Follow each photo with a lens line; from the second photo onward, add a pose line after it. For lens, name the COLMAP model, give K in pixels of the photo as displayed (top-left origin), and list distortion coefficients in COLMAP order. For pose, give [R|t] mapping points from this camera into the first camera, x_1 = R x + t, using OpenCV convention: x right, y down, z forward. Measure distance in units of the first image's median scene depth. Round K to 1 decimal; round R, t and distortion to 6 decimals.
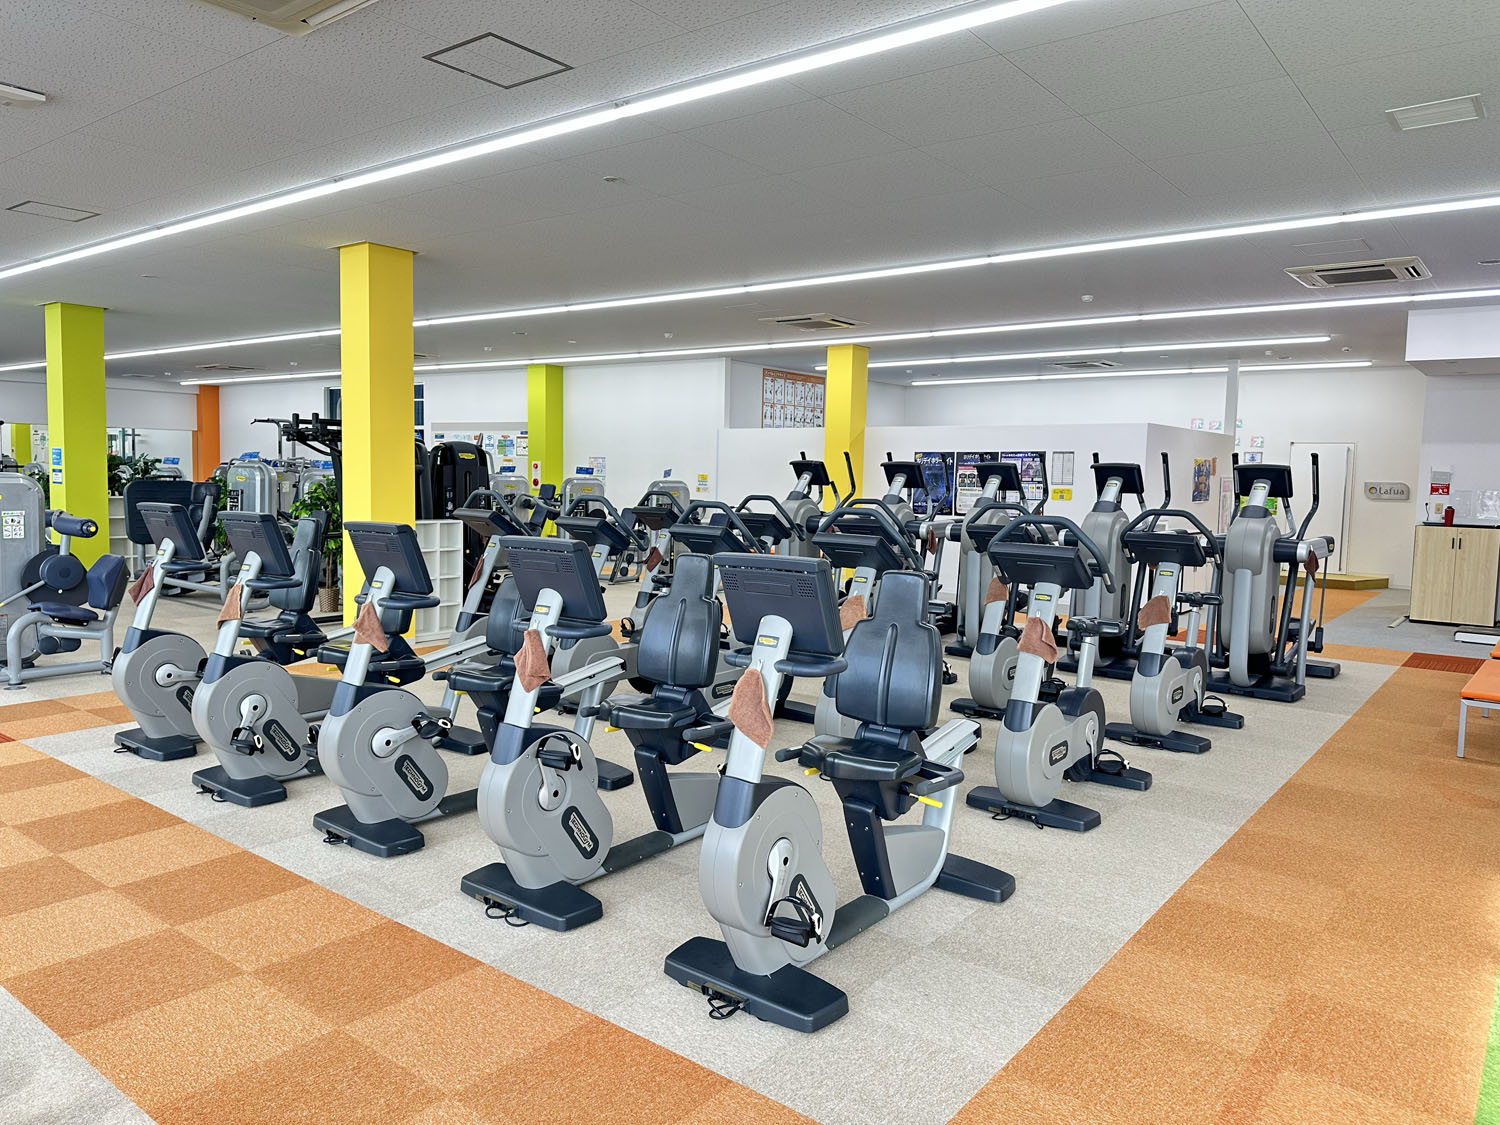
lens RADIAL K [[1039.5, 0, 755.5], [0, 1039.5, 559.0], [0, 0, 1]] dist [0.110703, -0.167101]
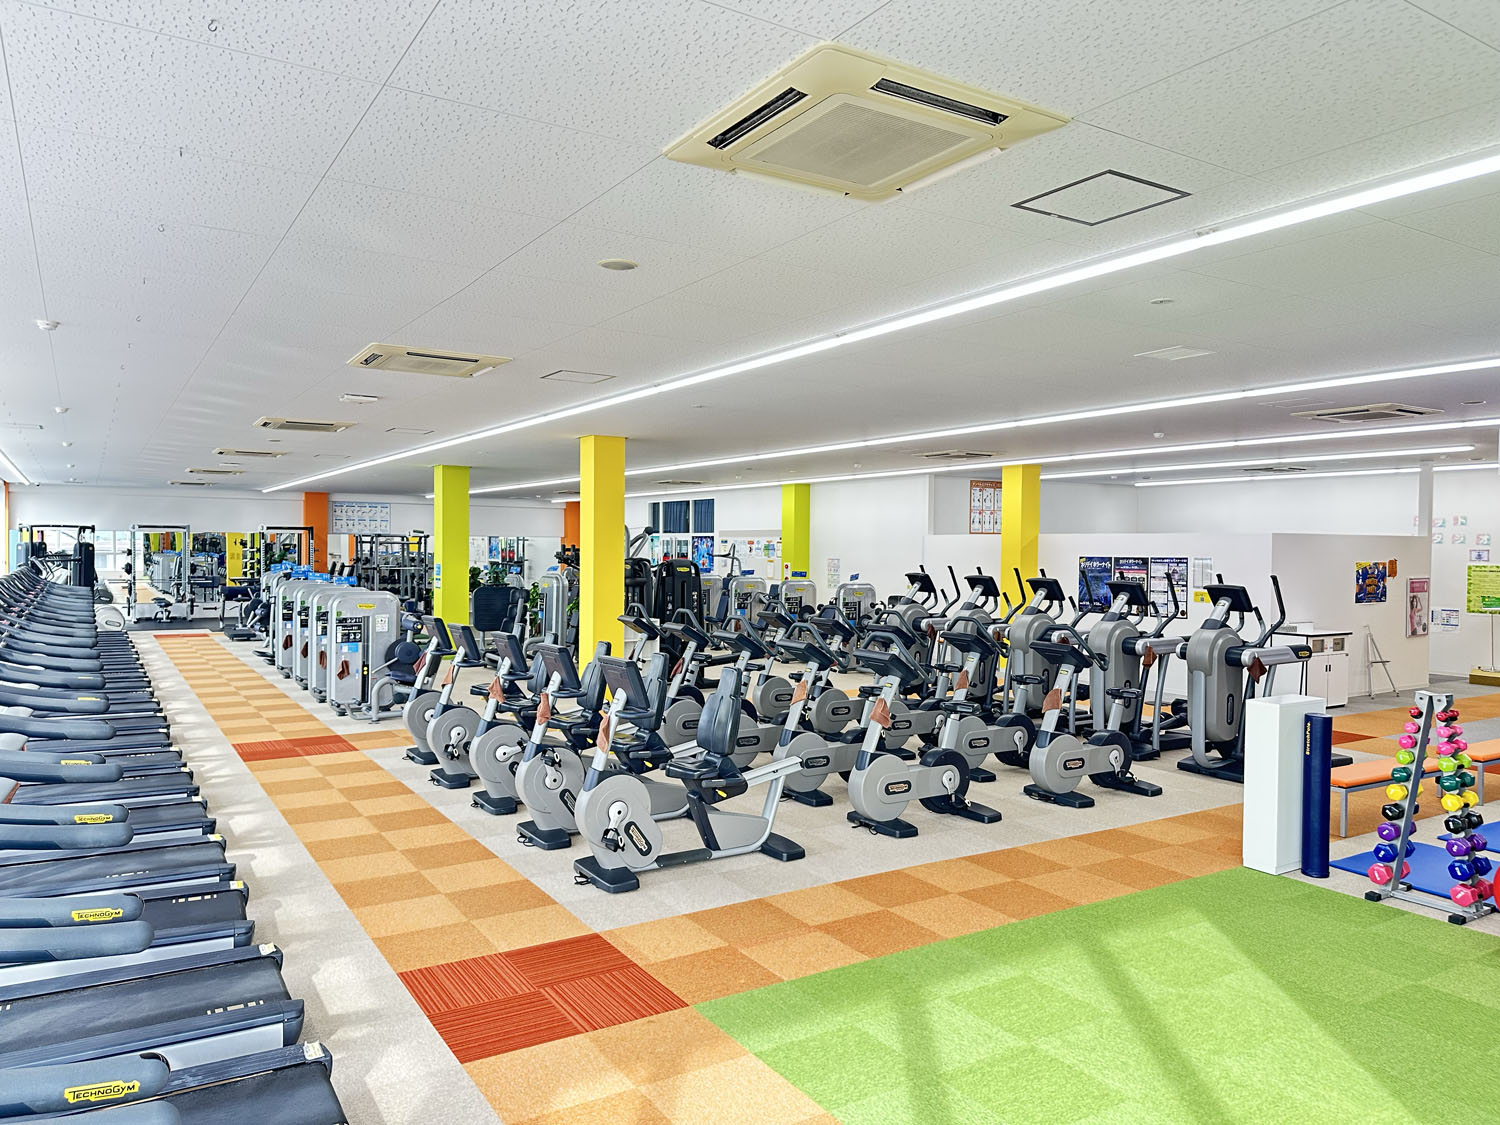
lens RADIAL K [[1039.5, 0, 755.5], [0, 1039.5, 559.0], [0, 0, 1]] dist [0.110703, -0.167101]
pose [[0.940121, -0.009852, -0.340697, 0.436274], [-0.016281, 0.997143, -0.073761, -0.022645], [0.340451, 0.074891, 0.937275, -0.371143]]
